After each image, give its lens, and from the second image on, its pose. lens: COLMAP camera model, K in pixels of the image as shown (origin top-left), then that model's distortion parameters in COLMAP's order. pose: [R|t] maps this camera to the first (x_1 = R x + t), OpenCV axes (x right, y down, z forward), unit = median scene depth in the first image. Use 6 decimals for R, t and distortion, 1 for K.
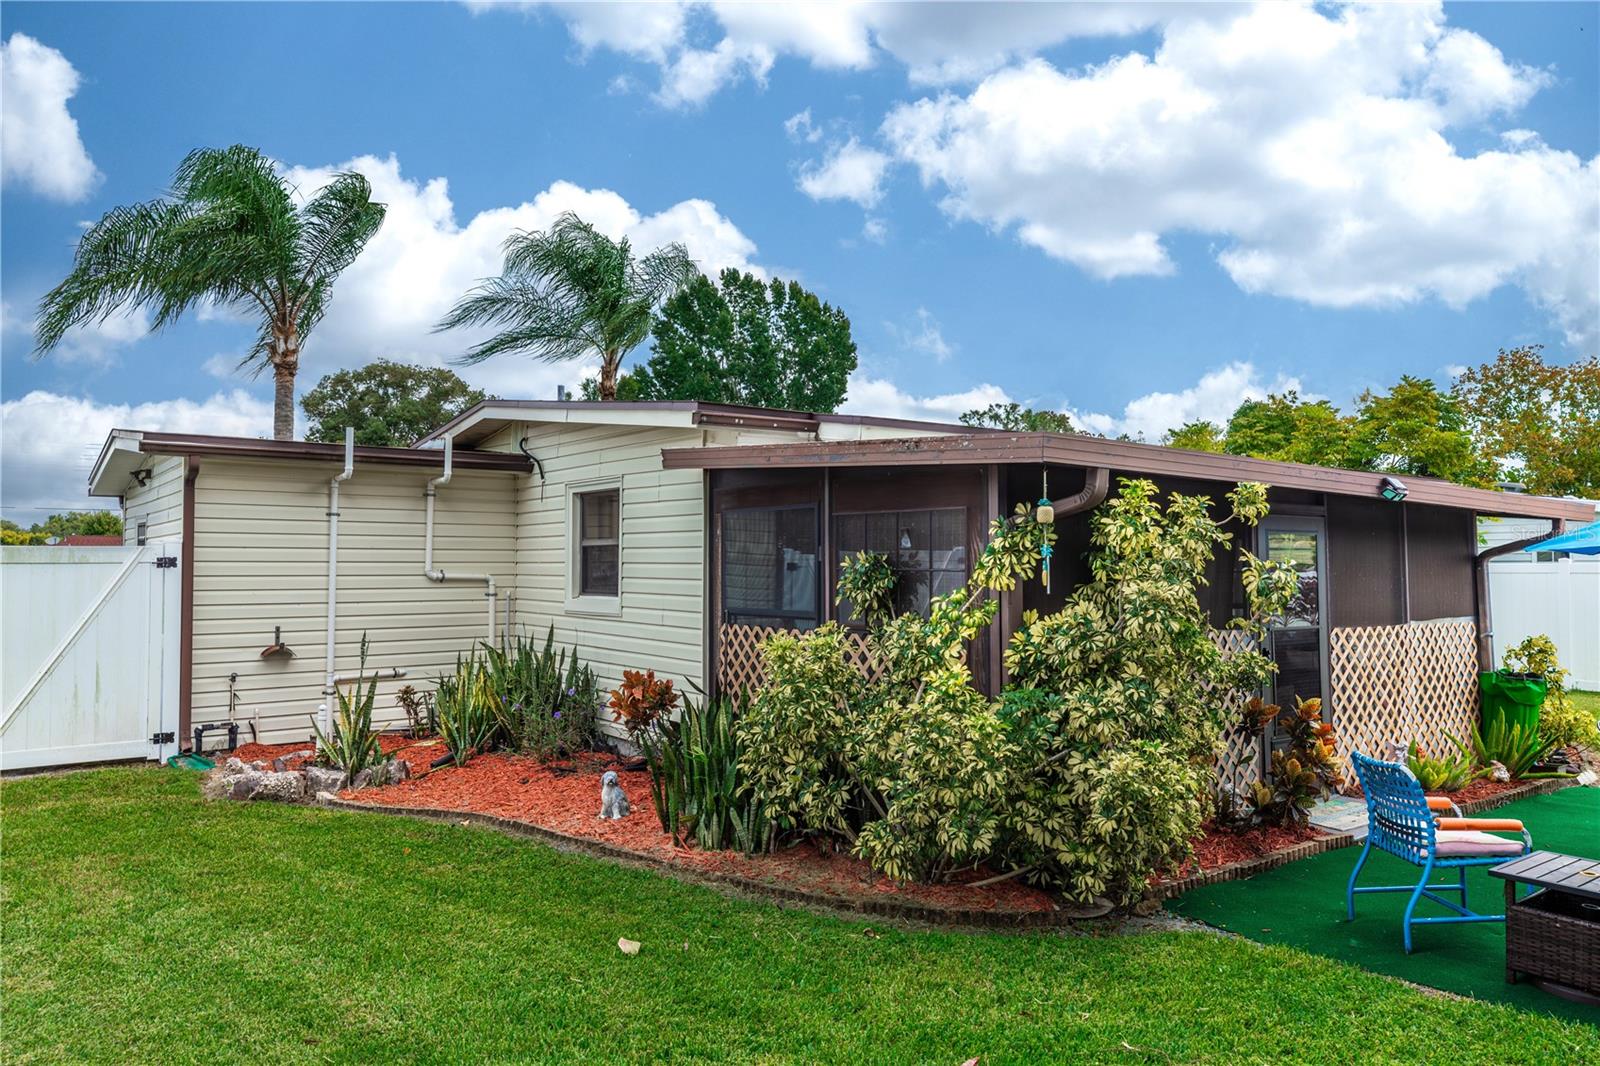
lens RADIAL K [[1107.0, 0, 800.0], [0, 1107.0, 532.3], [0, 0, 1]] dist [0.001608, 0.000800]
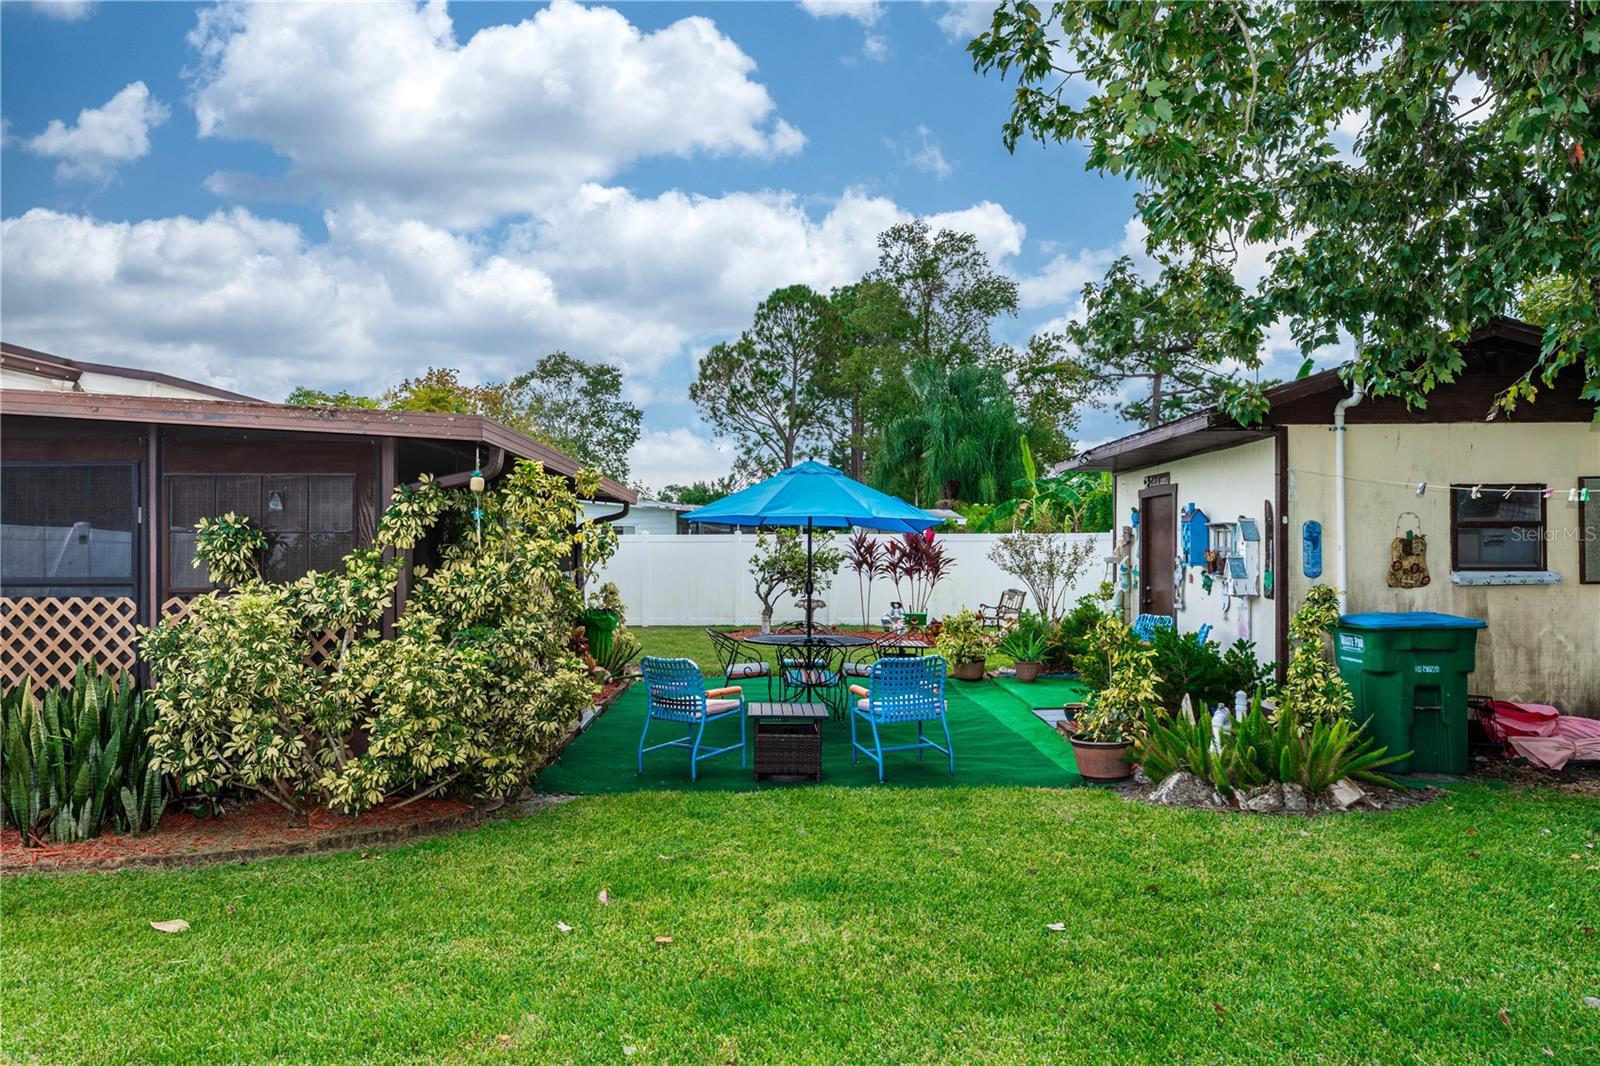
lens RADIAL K [[967.7, 0, 801.6], [0, 967.7, 534.1], [0, 0, 1]] dist [0.002633, 0.001161]
pose [[0.608438, 0.002665, 0.793597, -0.395716], [-0.022235, 0.999659, 0.013690, 0.015901], [-0.793290, -0.025975, 0.608290, 0.071310]]
